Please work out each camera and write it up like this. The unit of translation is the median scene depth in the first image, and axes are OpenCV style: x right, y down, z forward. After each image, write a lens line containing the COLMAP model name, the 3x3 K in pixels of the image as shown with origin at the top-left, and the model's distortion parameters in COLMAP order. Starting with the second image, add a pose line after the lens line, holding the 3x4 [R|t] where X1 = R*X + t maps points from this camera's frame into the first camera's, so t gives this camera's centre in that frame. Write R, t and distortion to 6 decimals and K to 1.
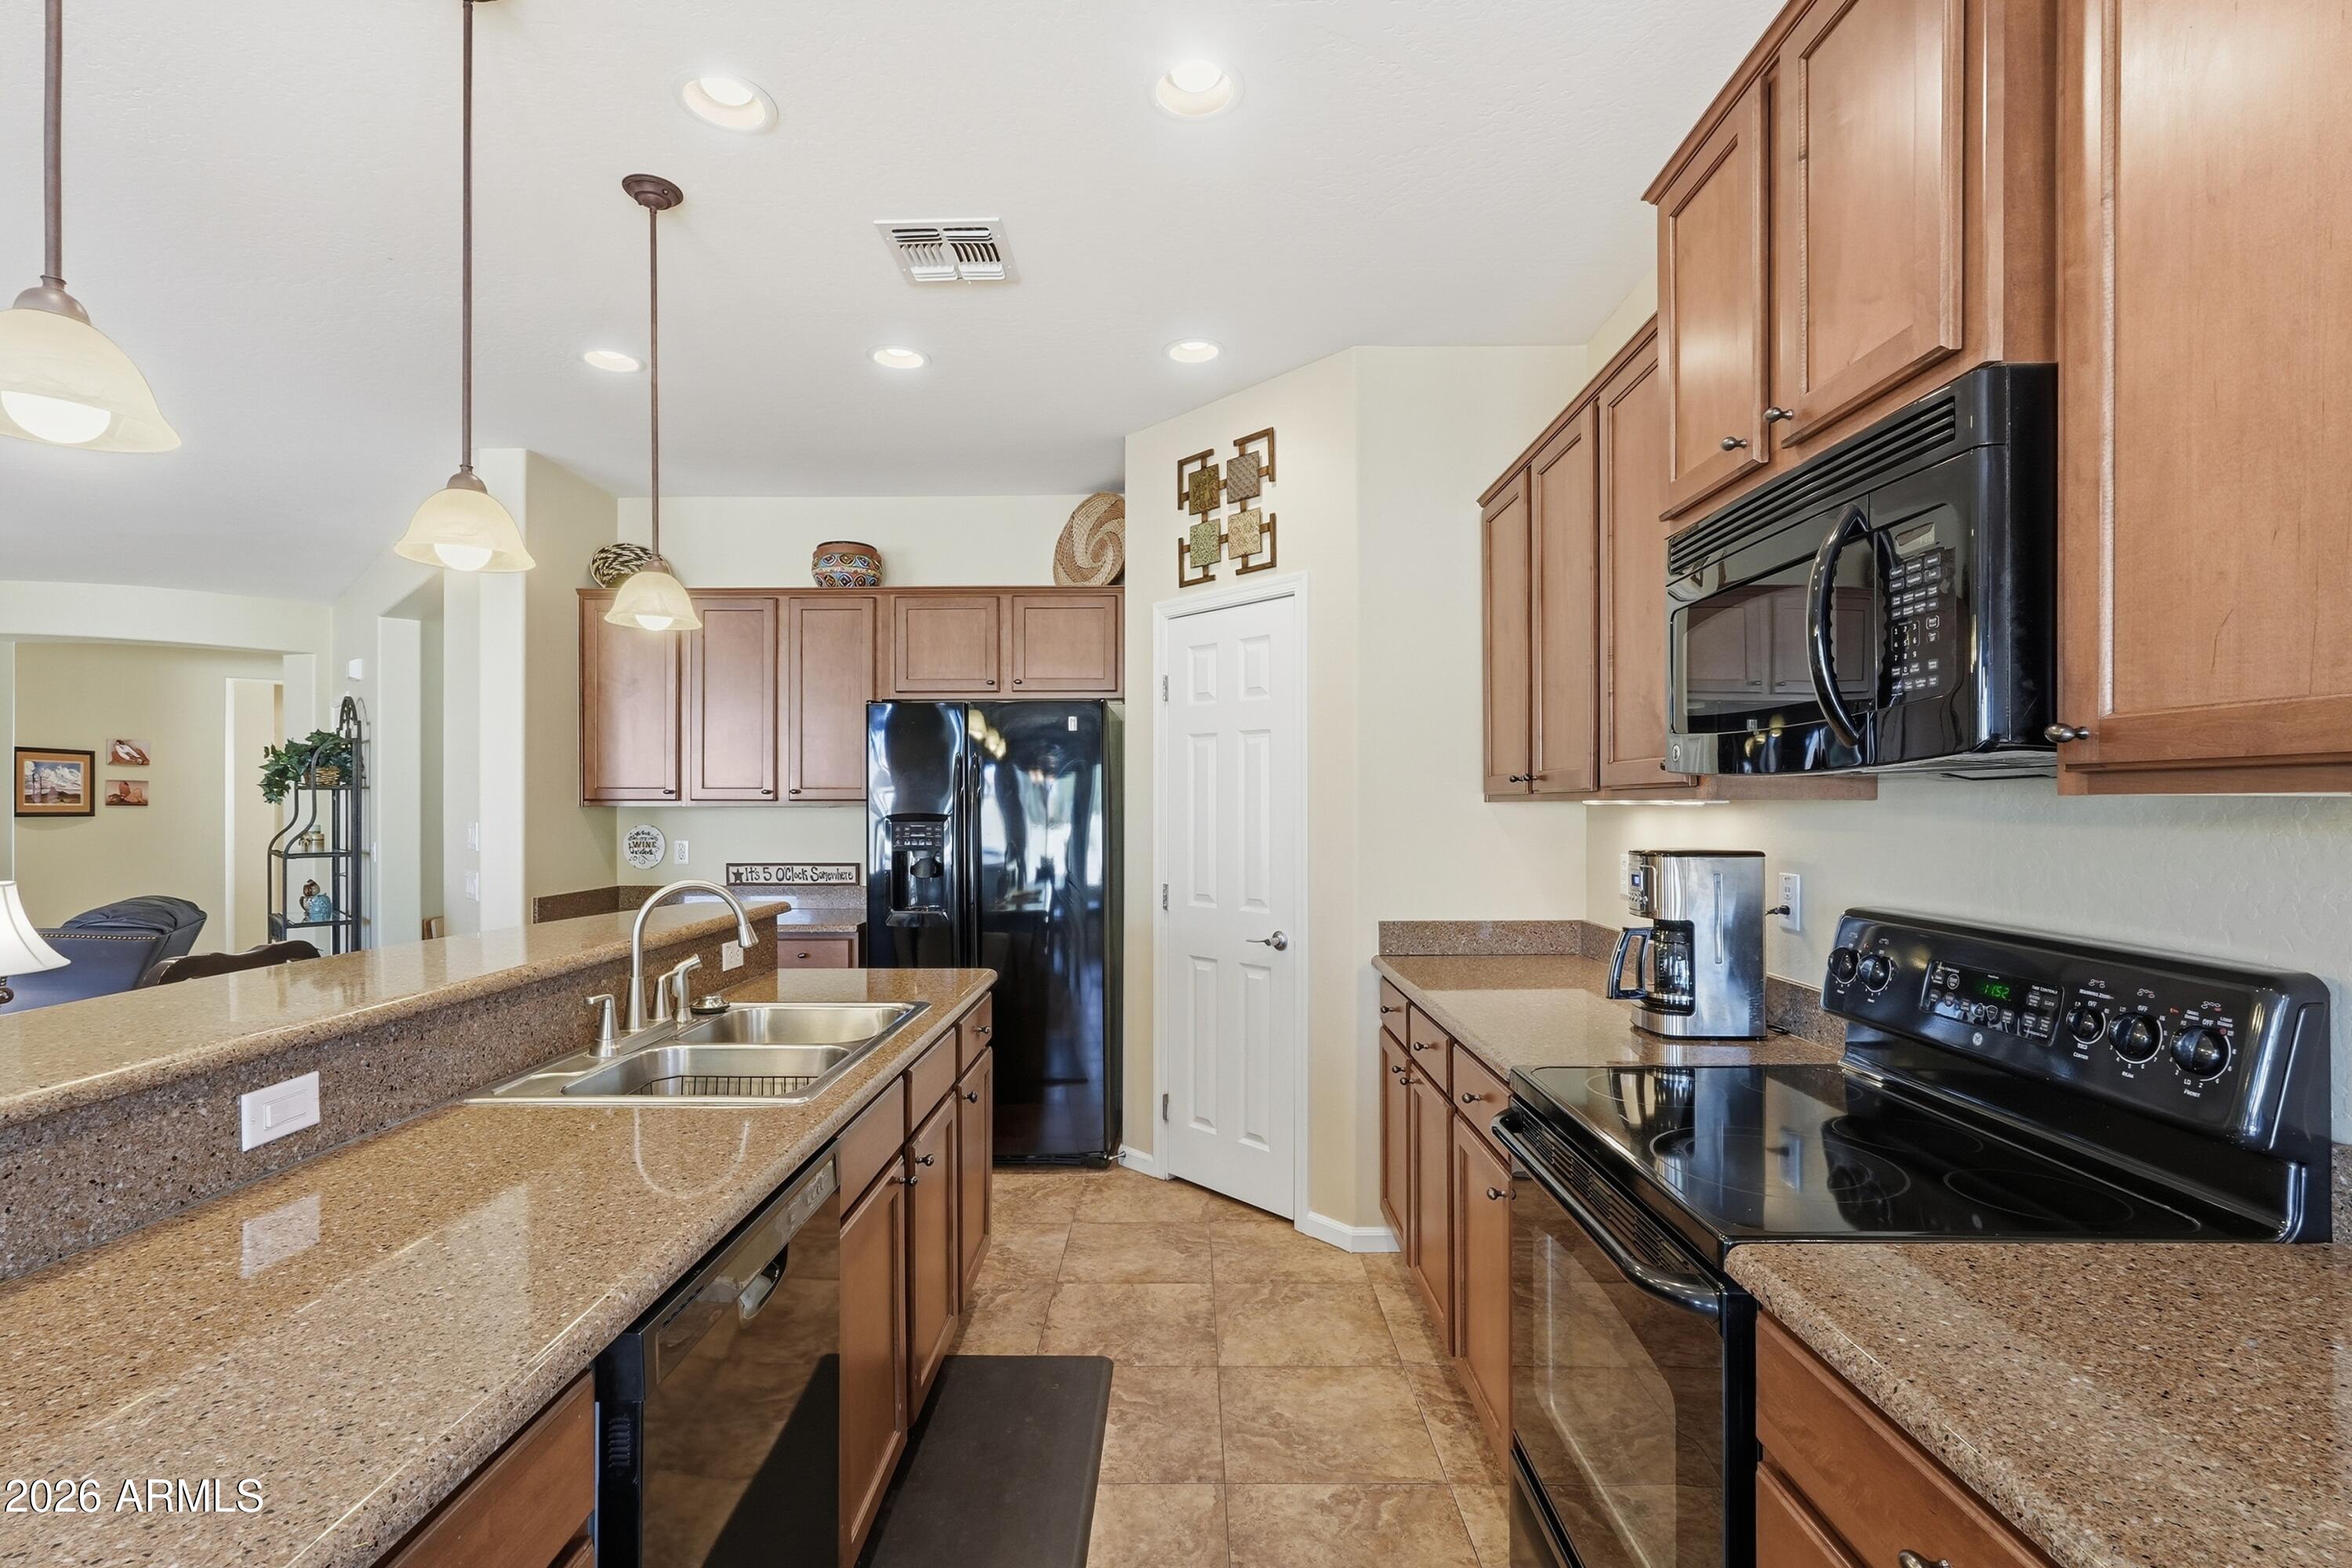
lens RADIAL K [[1070.3, 0, 1181.8], [0, 1070.3, 800.5], [0, 0, 1]] dist [-0.009572, 0.004023]
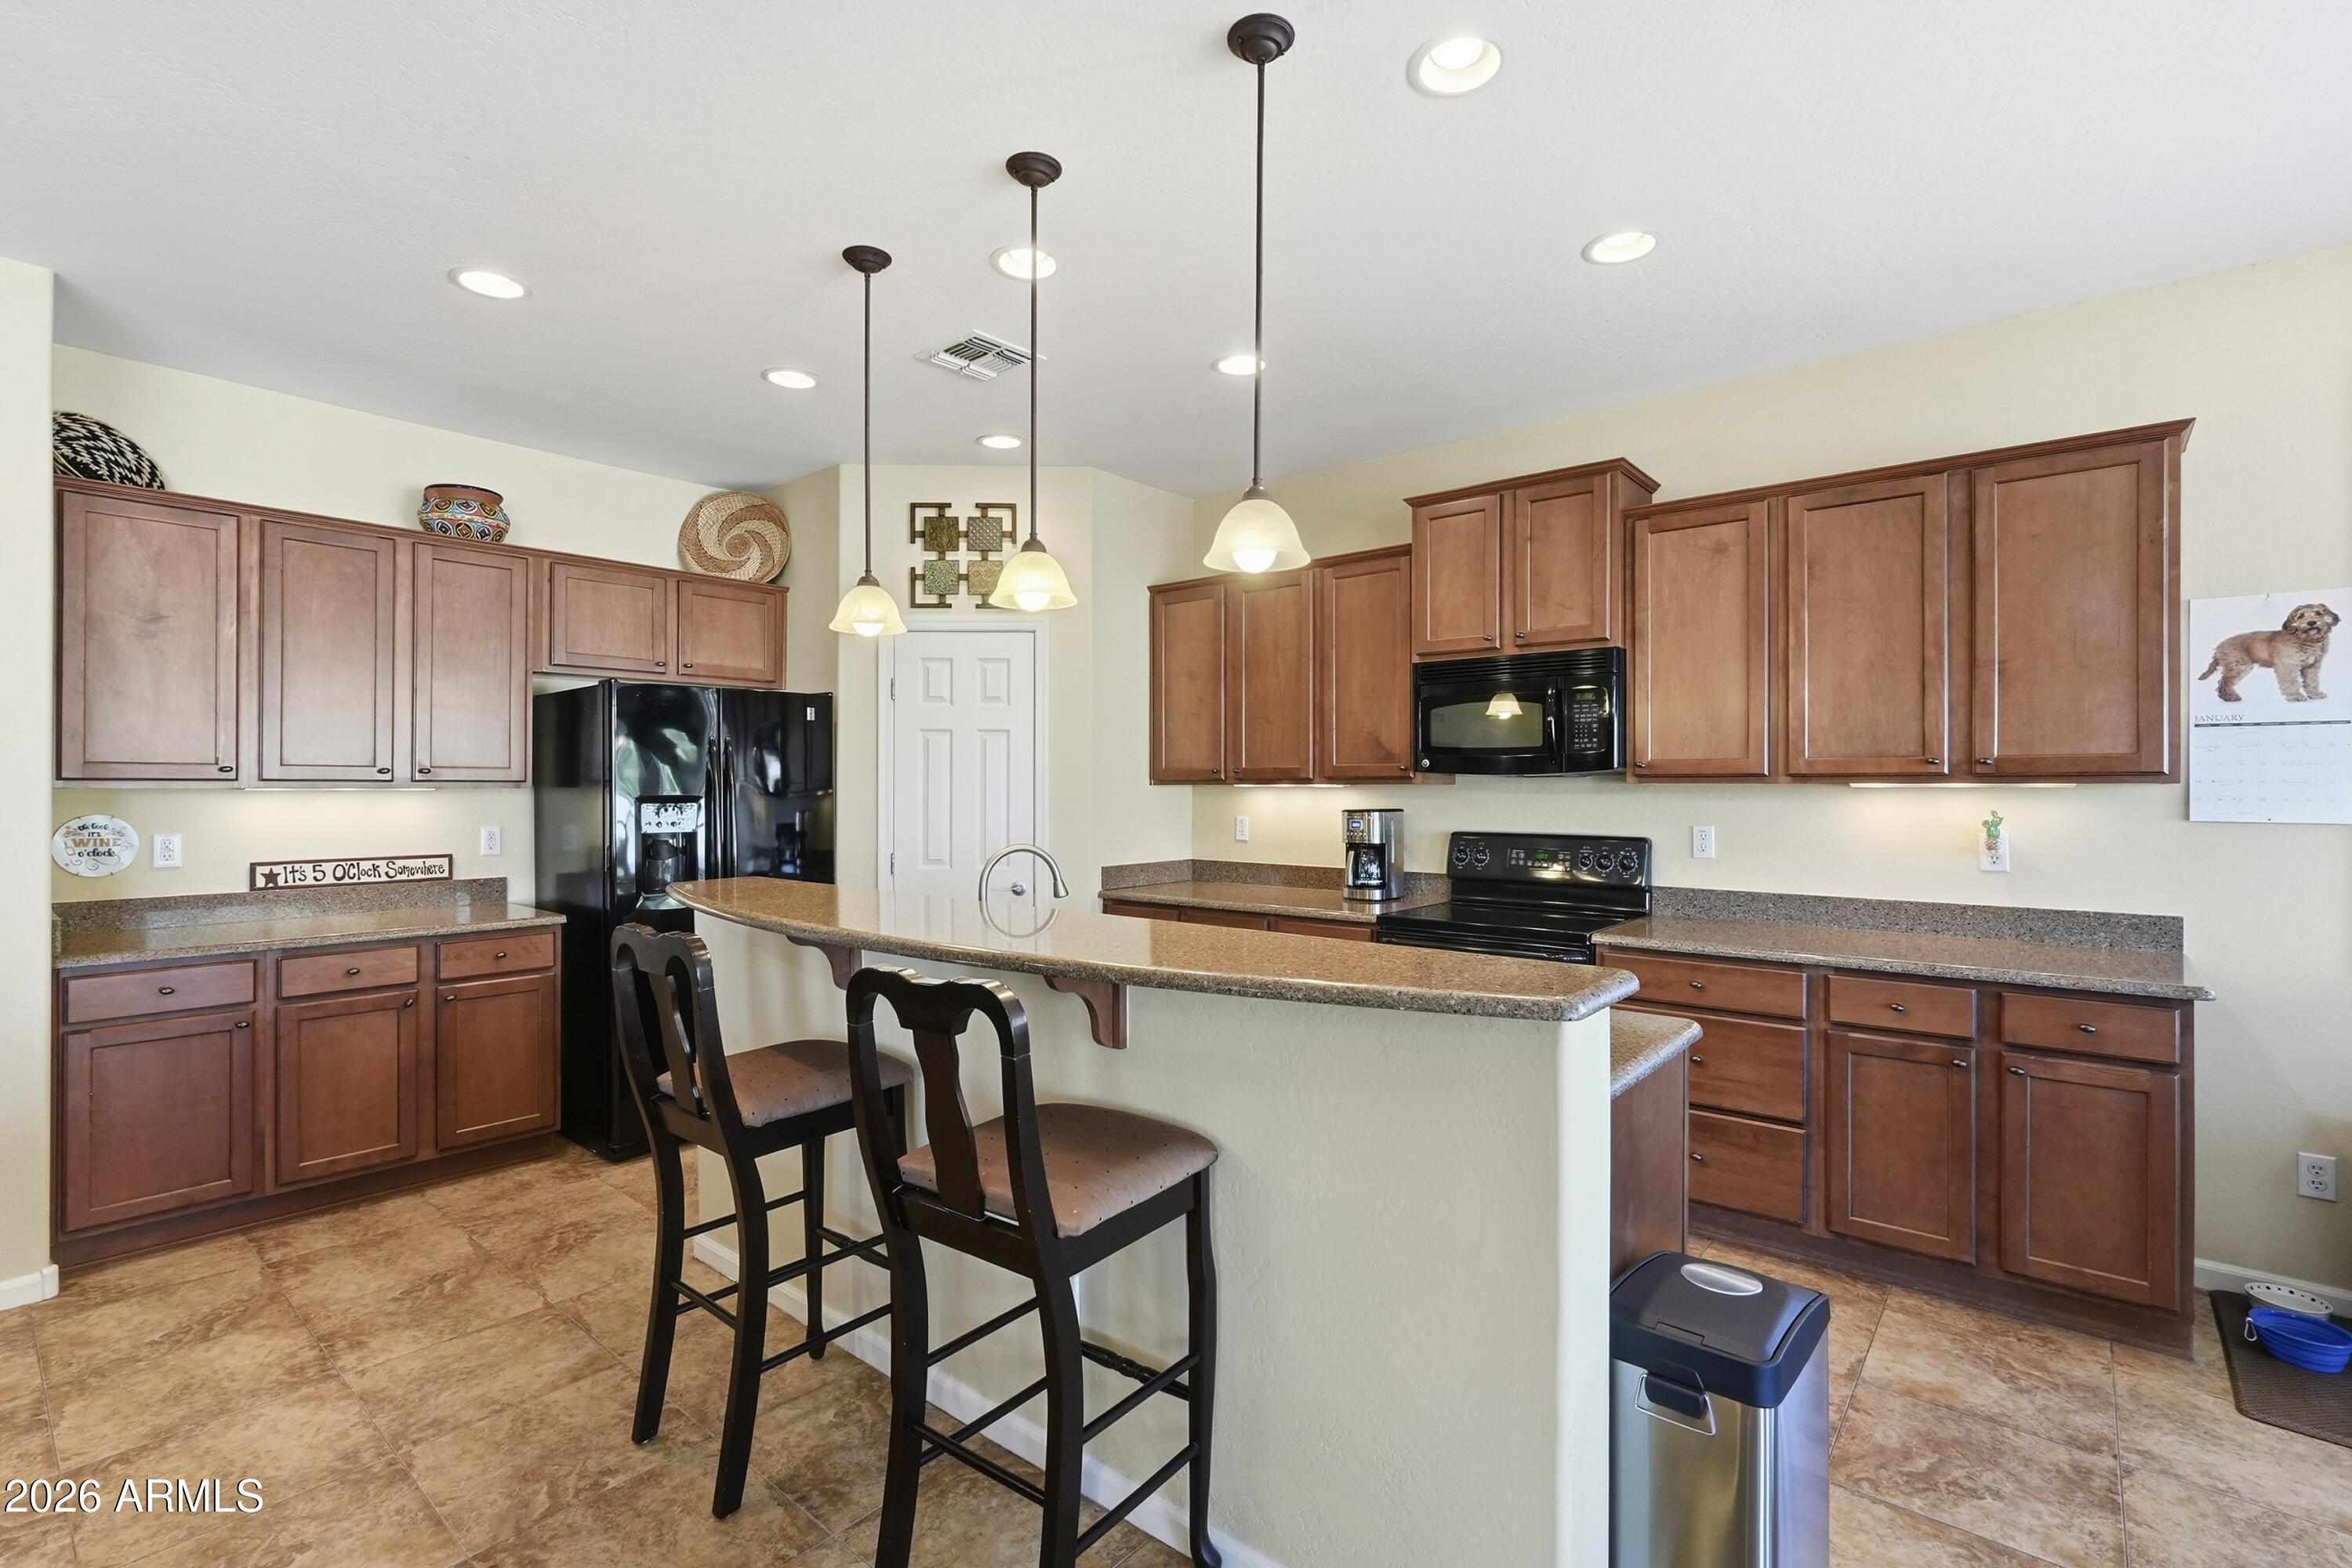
lens RADIAL K [[1070.3, 0, 1191.0], [0, 1070.3, 772.8], [0, 0, 1]] dist [-0.009572, 0.004023]
pose [[0.641927, 0.009105, 0.766711, -0.768067], [-0.003253, 0.999953, -0.009151, -0.001669], [-0.766759, 0.003380, 0.641927, -0.022094]]
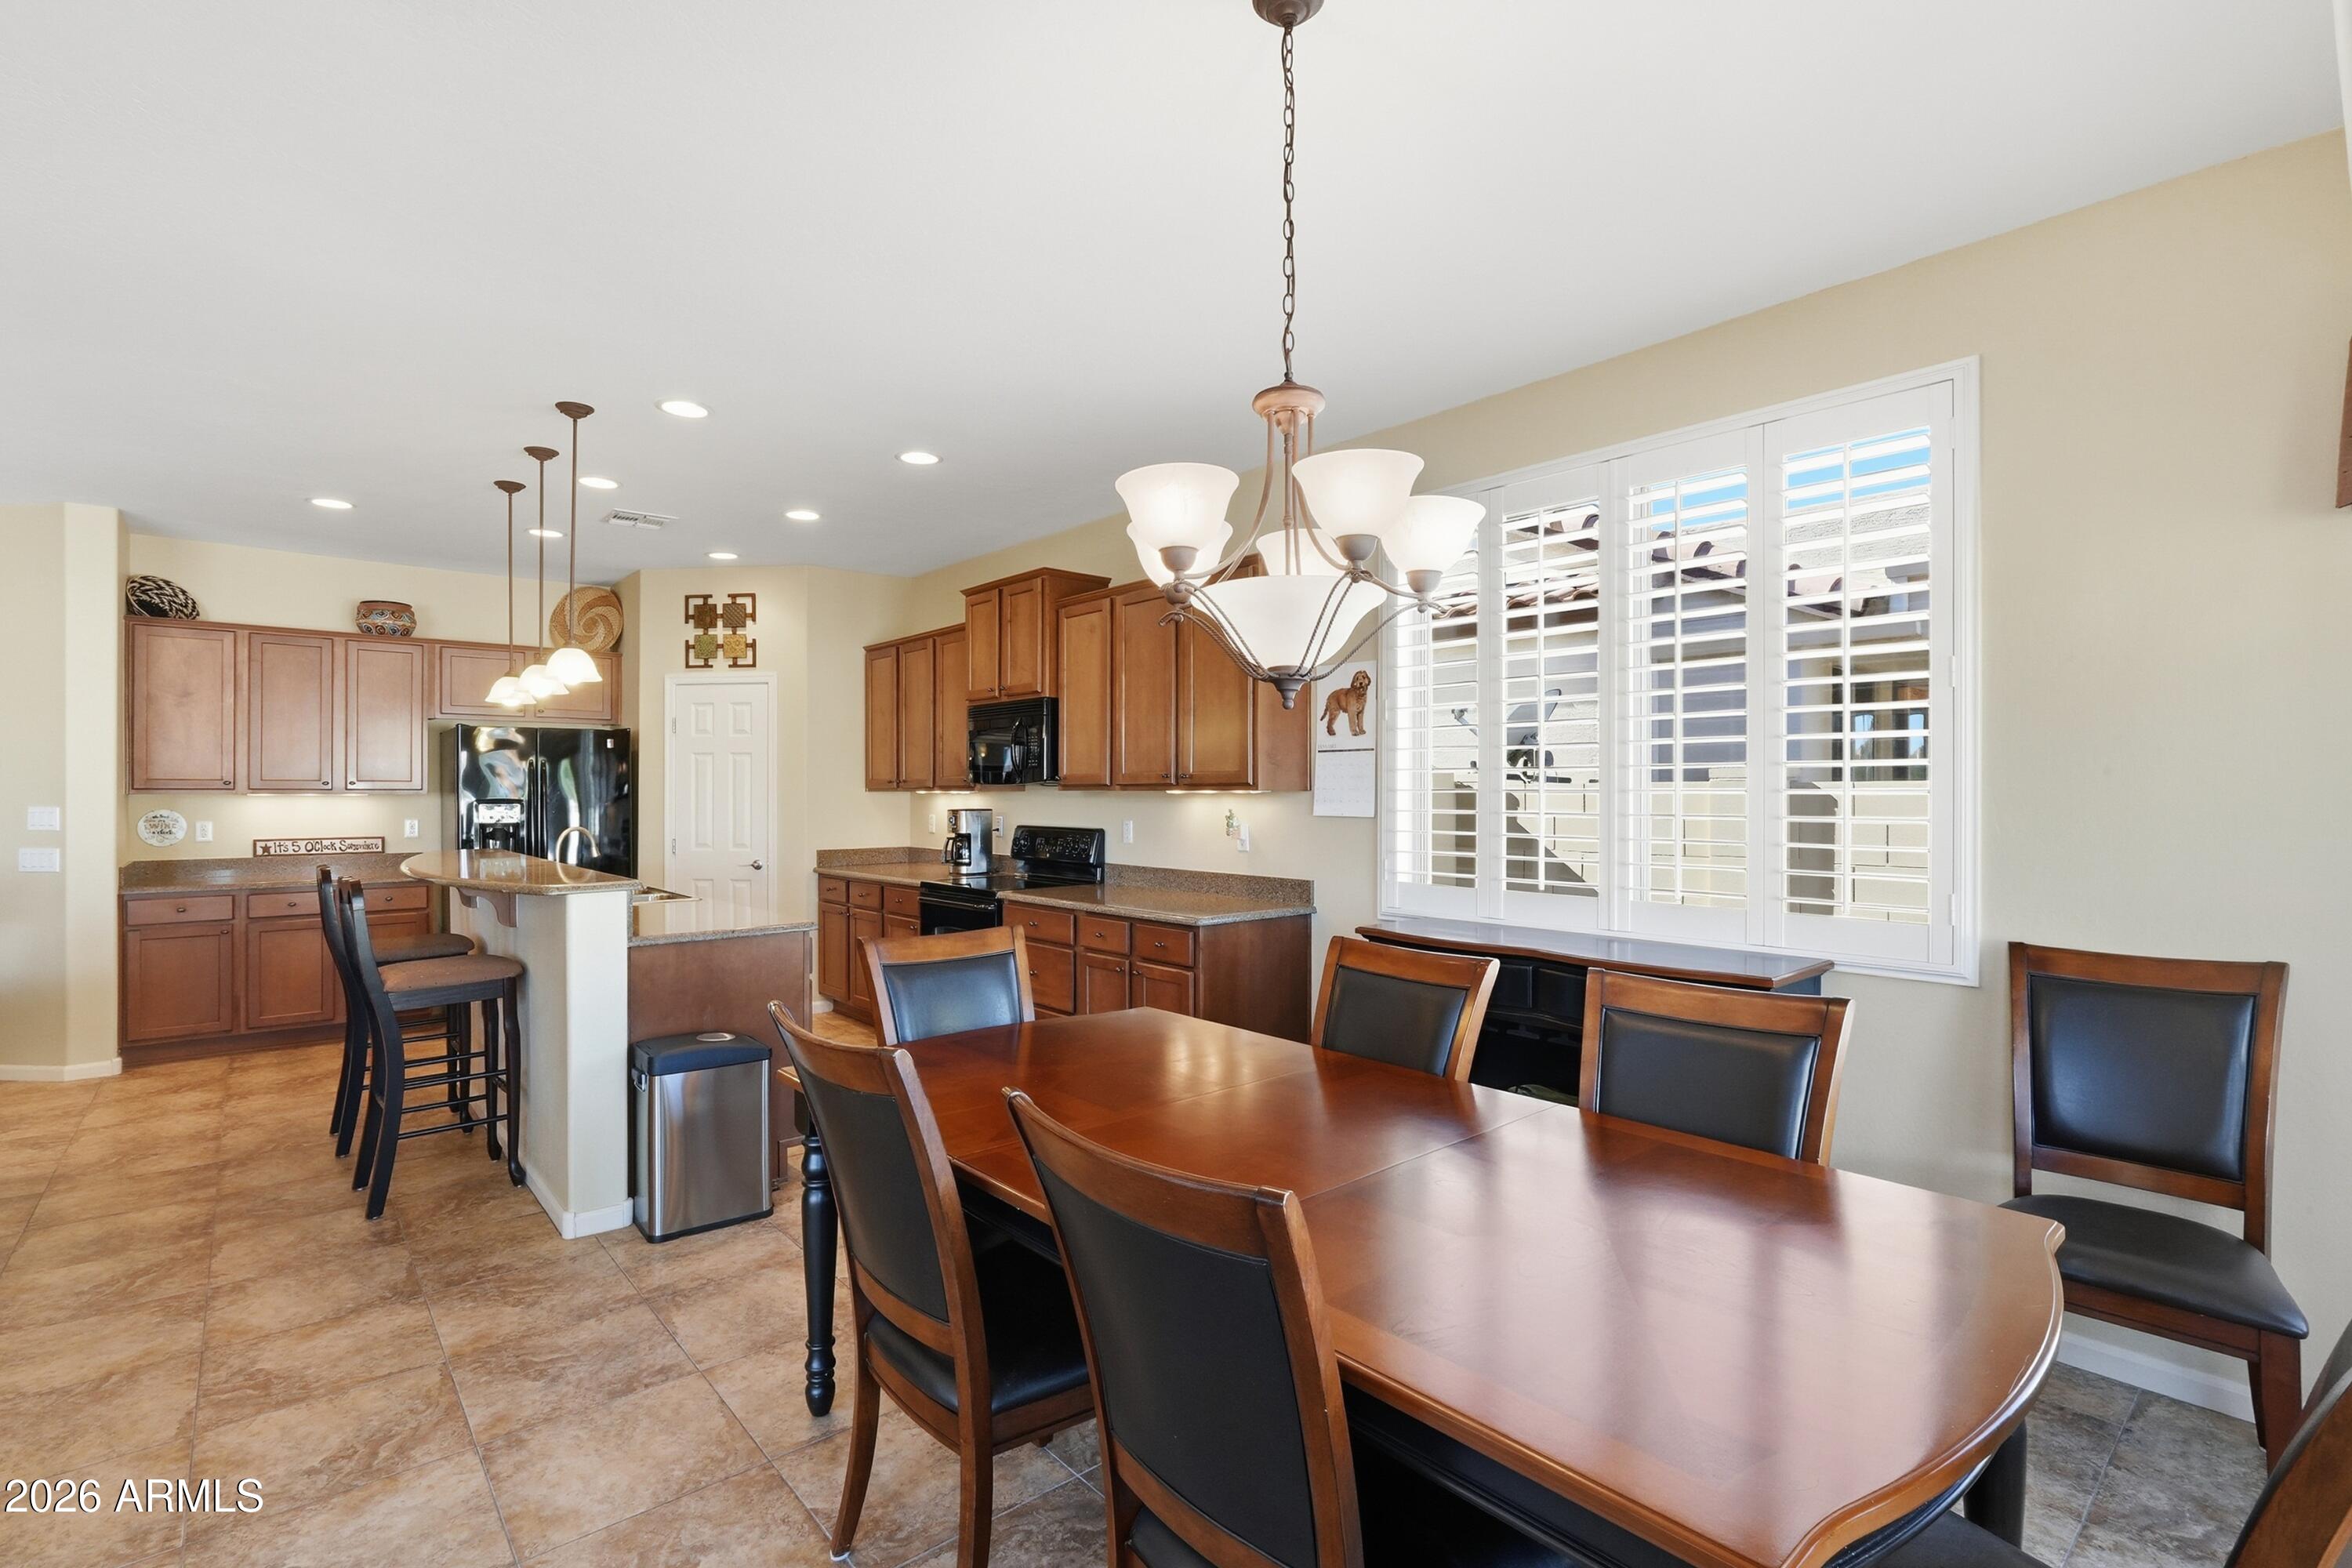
lens RADIAL K [[1070.3, 0, 1179.2], [0, 1070.3, 779.6], [0, 0, 1]] dist [-0.009572, 0.004023]
pose [[0.751605, 0.006954, 0.659577, -0.575343], [-0.002118, 0.999965, -0.008129, -0.005488], [-0.659610, 0.004713, 0.751593, -0.883738]]
